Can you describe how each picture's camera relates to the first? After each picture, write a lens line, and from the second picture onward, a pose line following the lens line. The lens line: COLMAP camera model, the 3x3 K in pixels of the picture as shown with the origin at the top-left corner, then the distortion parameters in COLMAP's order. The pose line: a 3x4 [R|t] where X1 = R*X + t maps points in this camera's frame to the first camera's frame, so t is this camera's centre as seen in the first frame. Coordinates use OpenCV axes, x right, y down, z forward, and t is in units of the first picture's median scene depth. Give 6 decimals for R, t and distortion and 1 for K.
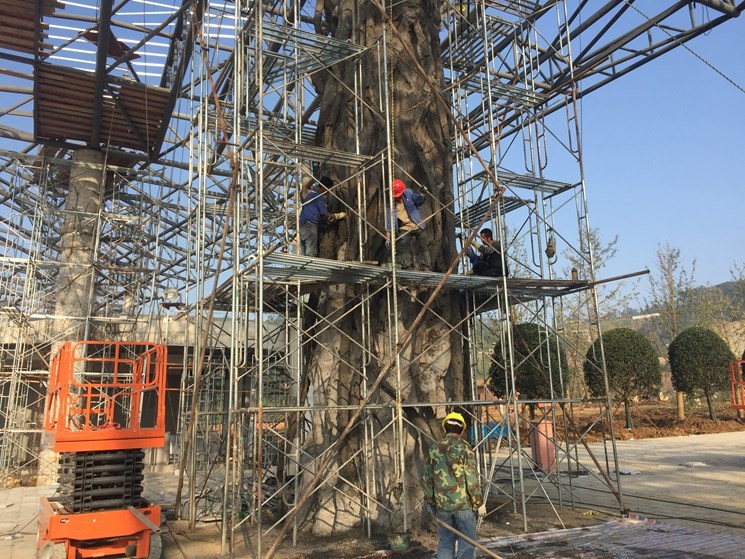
lens RADIAL K [[634.5, 0, 373.3], [0, 634.5, 259.7], [0, 0, 1]] dist [0.027931, -0.005370]
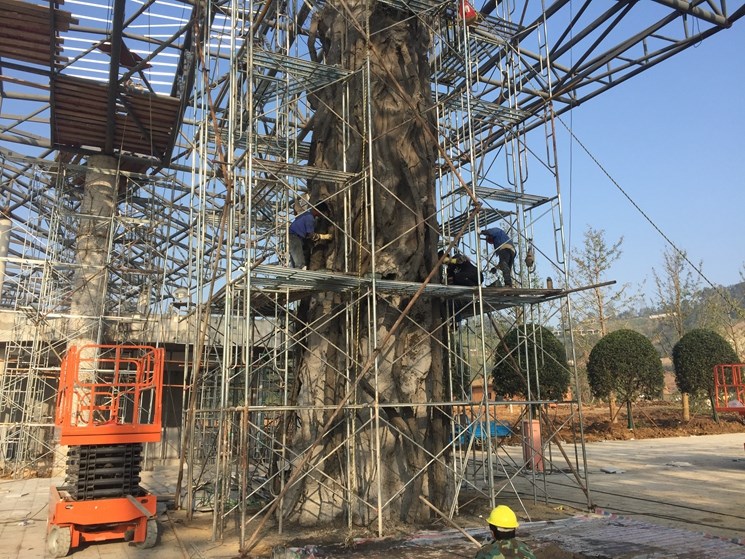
lens RADIAL K [[631.8, 0, 372.3], [0, 631.8, 259.6], [0, 0, 1]] dist [0.030978, 0.003558]
pose [[0.999685, 0.004543, -0.024696, 0.042529], [-0.004451, 0.999983, 0.003792, -0.017368], [0.024712, -0.003681, 0.999688, -0.057374]]
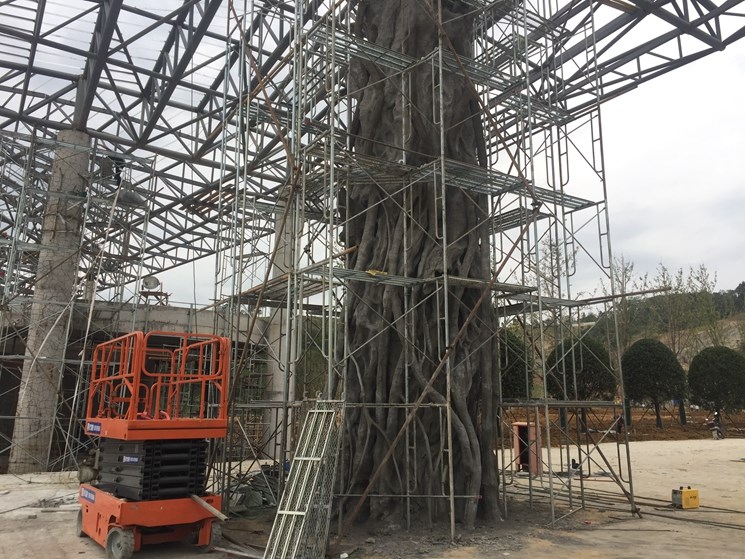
lens RADIAL K [[631.8, 0, 372.3], [0, 631.8, 259.6], [0, 0, 1]] dist [0.030978, 0.003558]
pose [[0.995572, 0.051423, 0.078690, -0.127839], [-0.051618, 0.998667, 0.000447, -0.003418], [-0.078563, -0.004507, 0.996899, -0.022886]]
